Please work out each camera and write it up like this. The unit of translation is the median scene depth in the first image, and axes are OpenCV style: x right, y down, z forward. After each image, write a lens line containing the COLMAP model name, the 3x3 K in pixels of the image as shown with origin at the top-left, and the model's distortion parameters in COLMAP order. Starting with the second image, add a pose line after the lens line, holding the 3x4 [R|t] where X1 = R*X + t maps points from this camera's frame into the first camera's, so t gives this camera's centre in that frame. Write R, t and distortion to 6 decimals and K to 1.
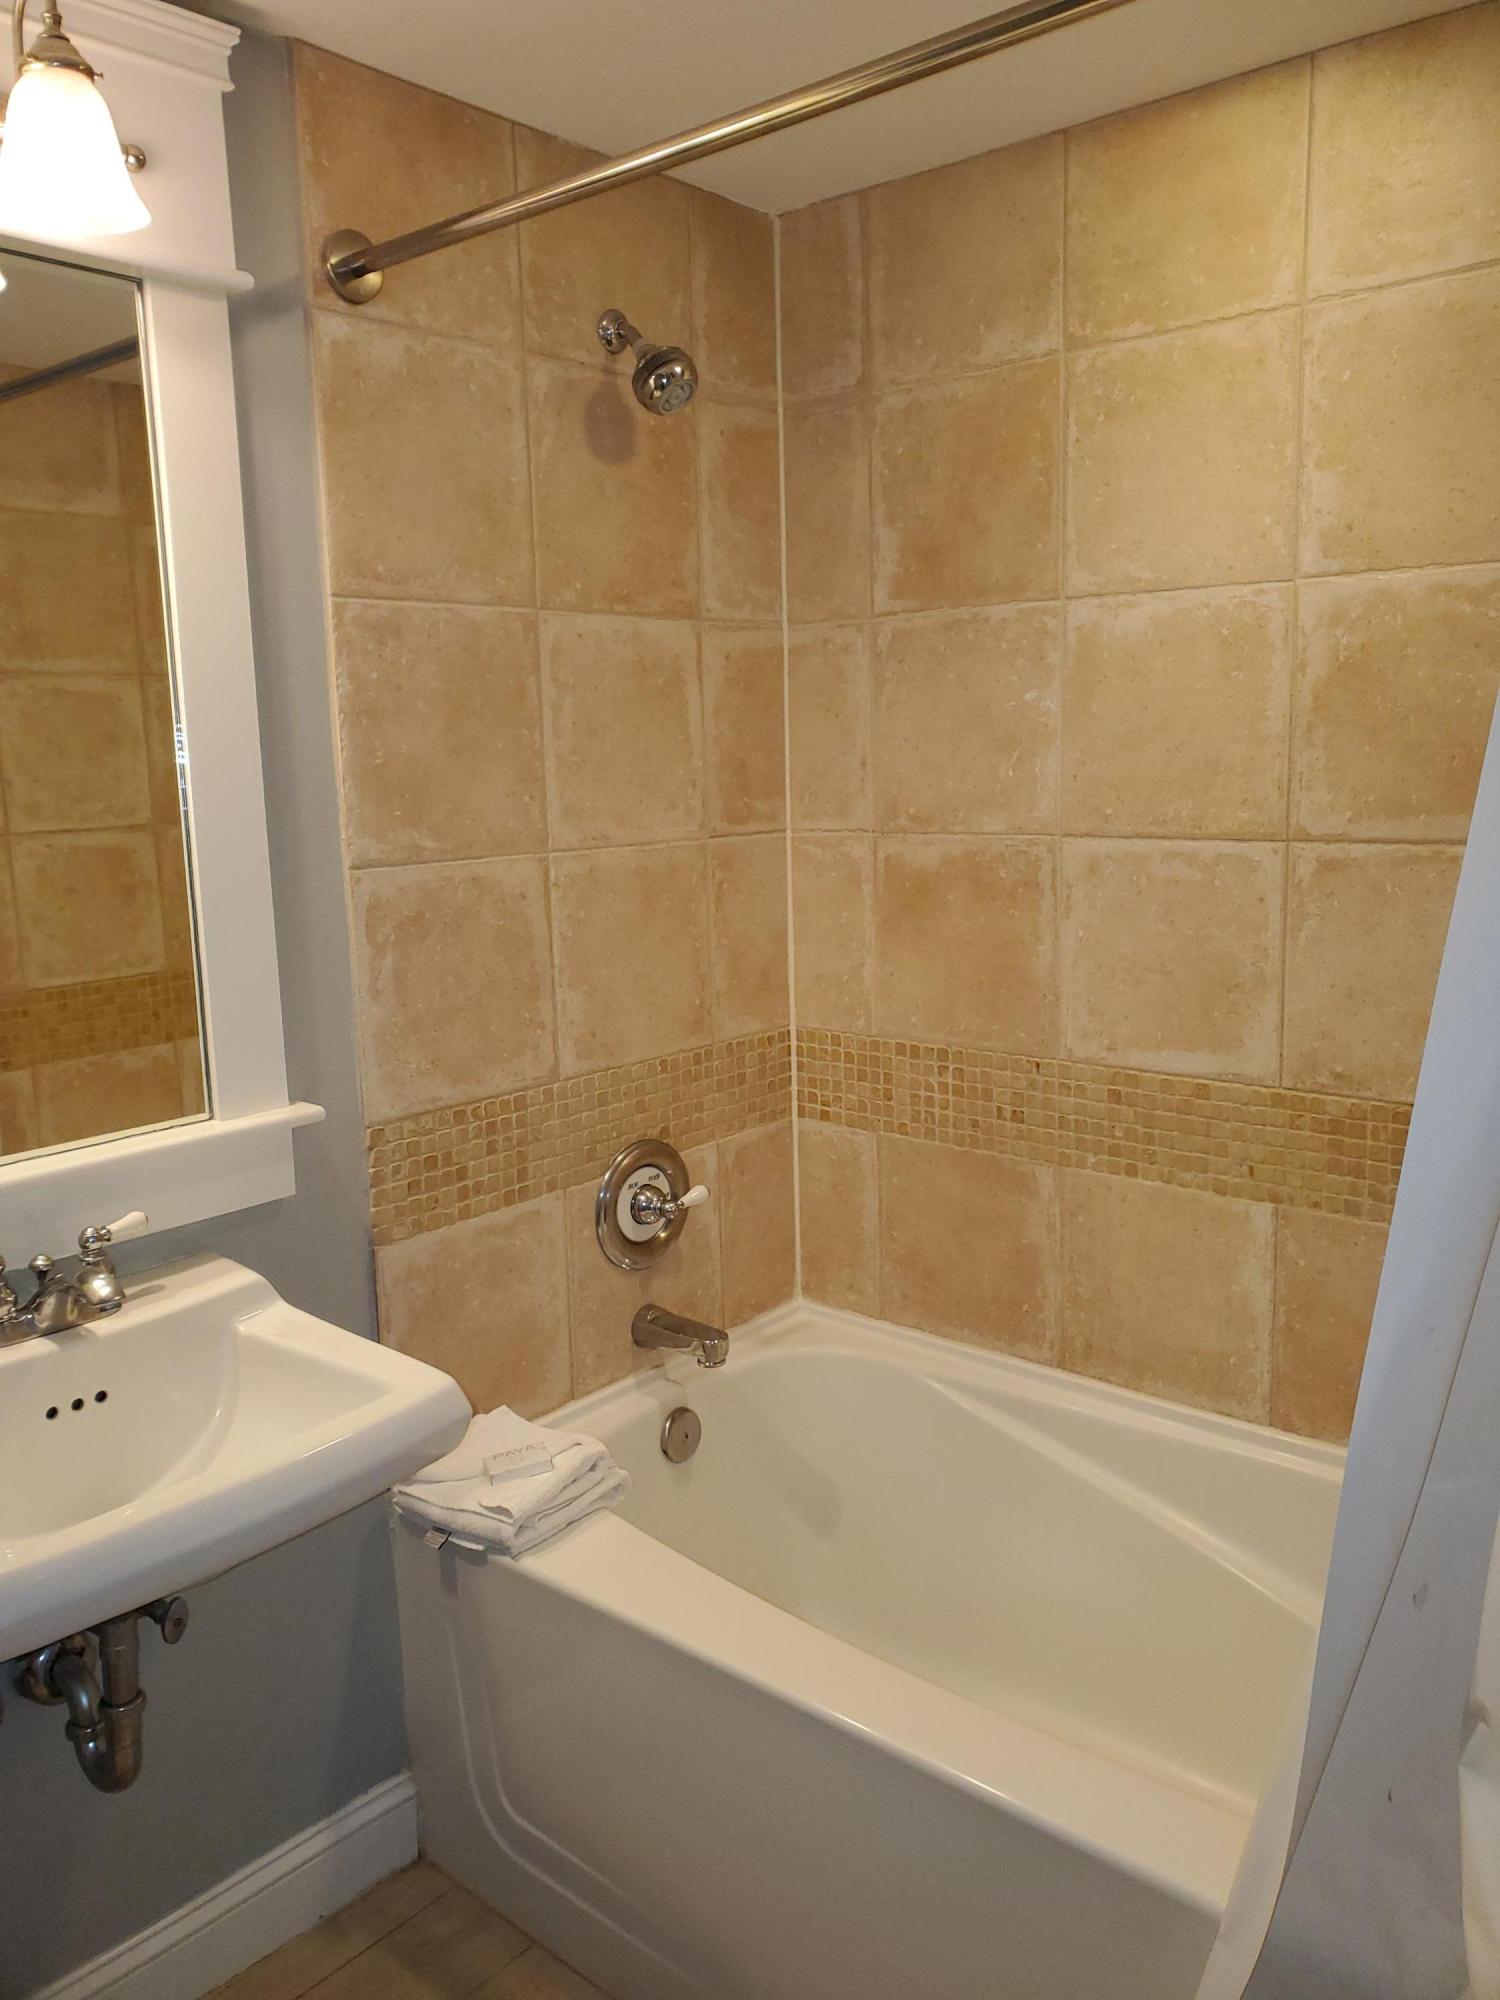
lens RADIAL K [[1526.9, 0, 723.4], [0, 1526.9, 972.4], [0, 0, 1]] dist [0.053165, -0.048987]
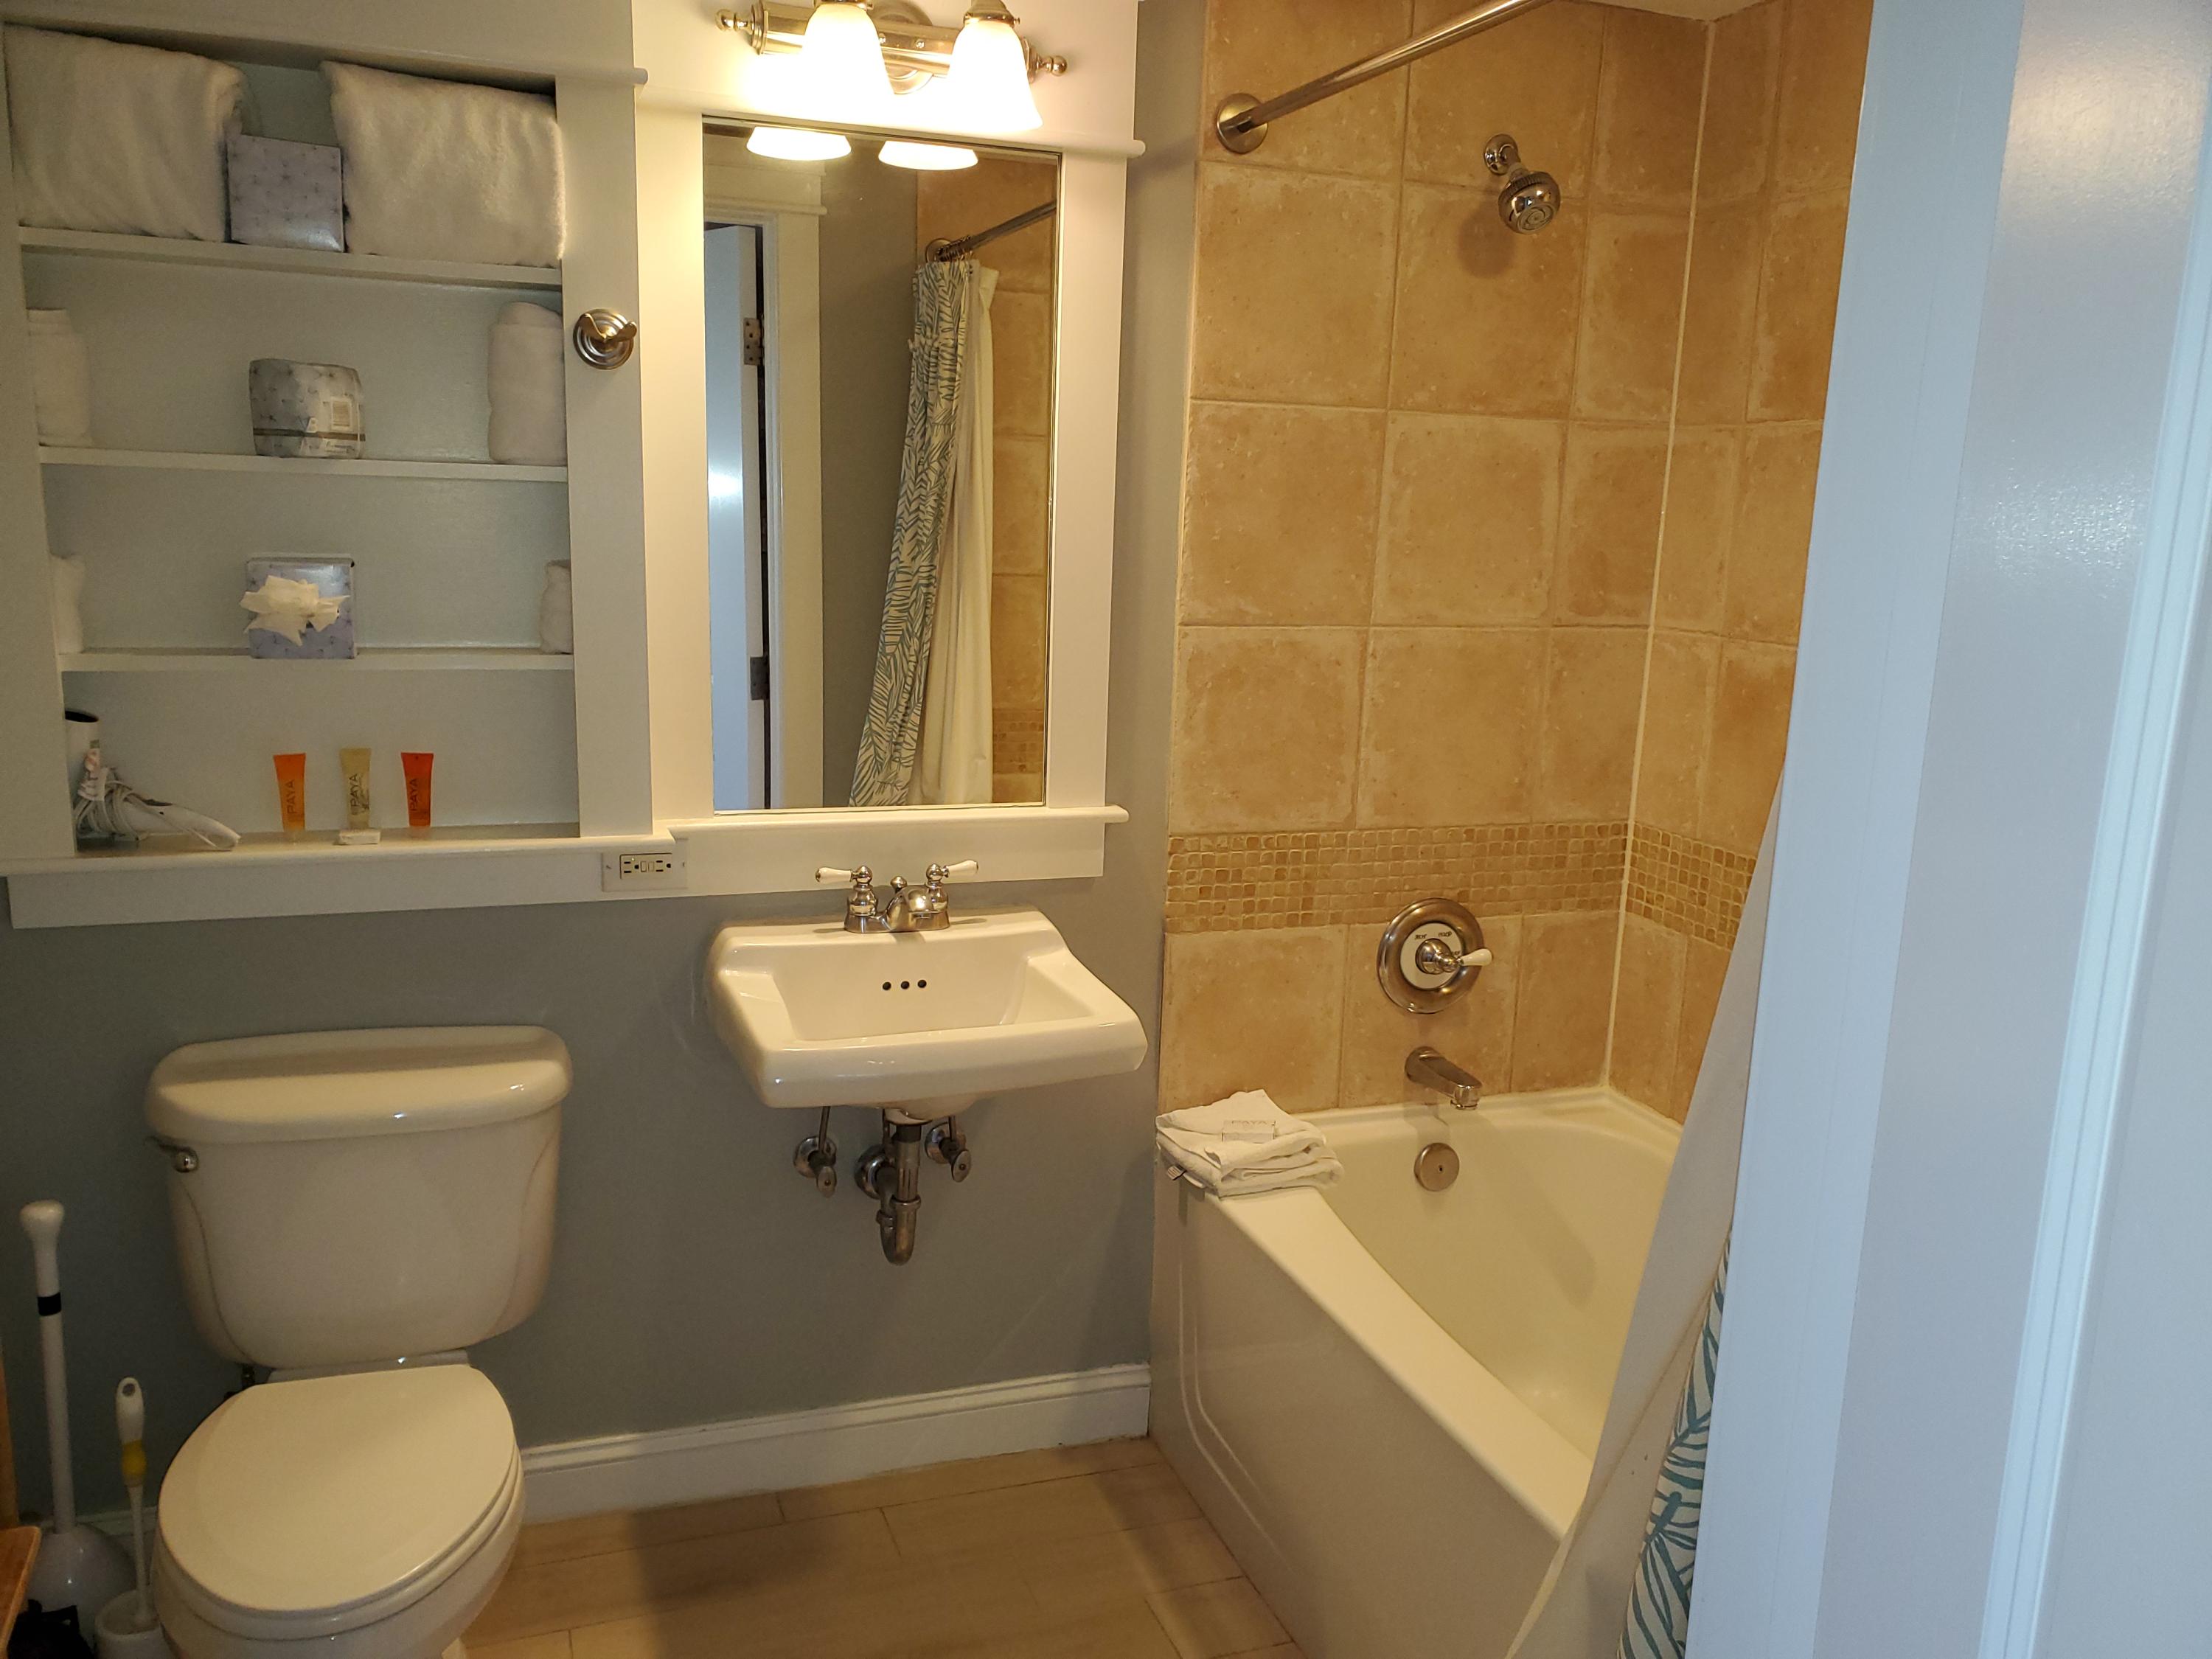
lens RADIAL K [[1688.8, 0, 1108.7], [0, 1688.8, 827.1], [0, 0, 1]] dist [0.053165, -0.048987]
pose [[0.887739, 0.146254, -0.436496, 0.292861], [-0.128118, 0.989222, 0.070888, 0.004575], [0.442159, -0.007008, 0.896909, -0.216881]]
